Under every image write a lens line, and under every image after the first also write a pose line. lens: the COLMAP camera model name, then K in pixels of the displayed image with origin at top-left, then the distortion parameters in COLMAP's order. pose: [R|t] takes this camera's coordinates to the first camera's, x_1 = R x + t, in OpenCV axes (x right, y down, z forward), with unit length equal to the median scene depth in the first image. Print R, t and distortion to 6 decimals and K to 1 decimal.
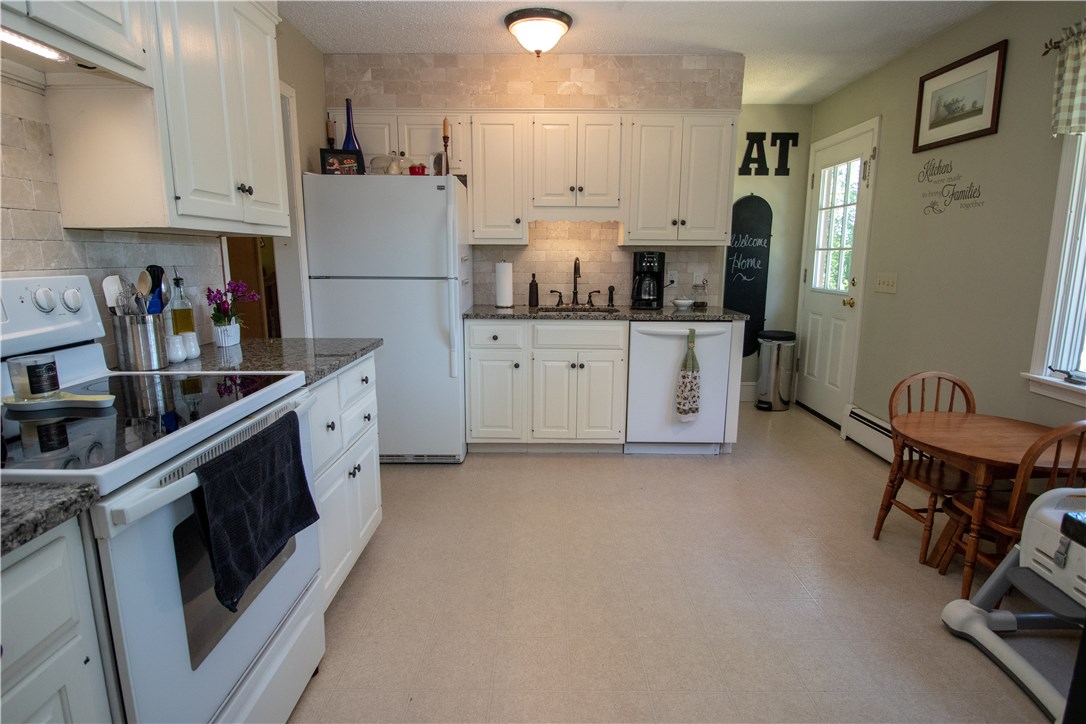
lens RADIAL K [[570.0, 0, 543.8], [0, 570.0, 360.5], [0, 0, 1]] dist [-0.002162, -0.001398]
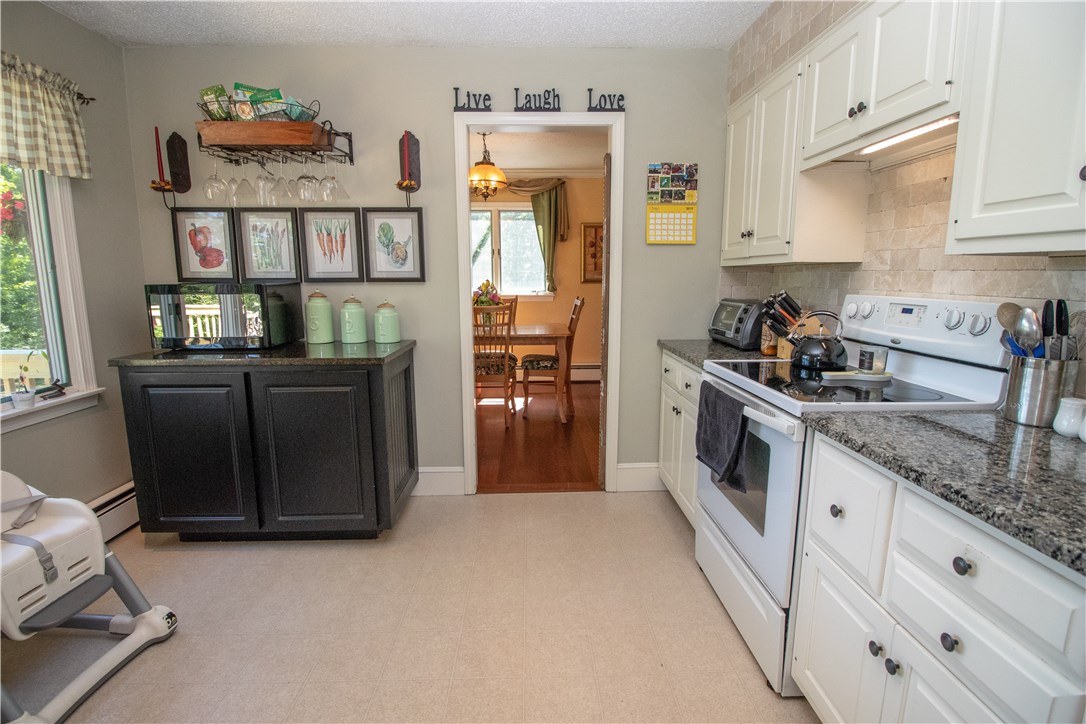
lens RADIAL K [[523.3, 0, 542.0], [0, 523.3, 360.7], [0, 0, 1]] dist [-0.001592, -0.001505]
pose [[-0.999410, 0.004069, -0.034091, 0.047016], [-0.007810, 0.939973, 0.341161, -0.365077], [0.033433, 0.341226, -0.939387, 1.876774]]
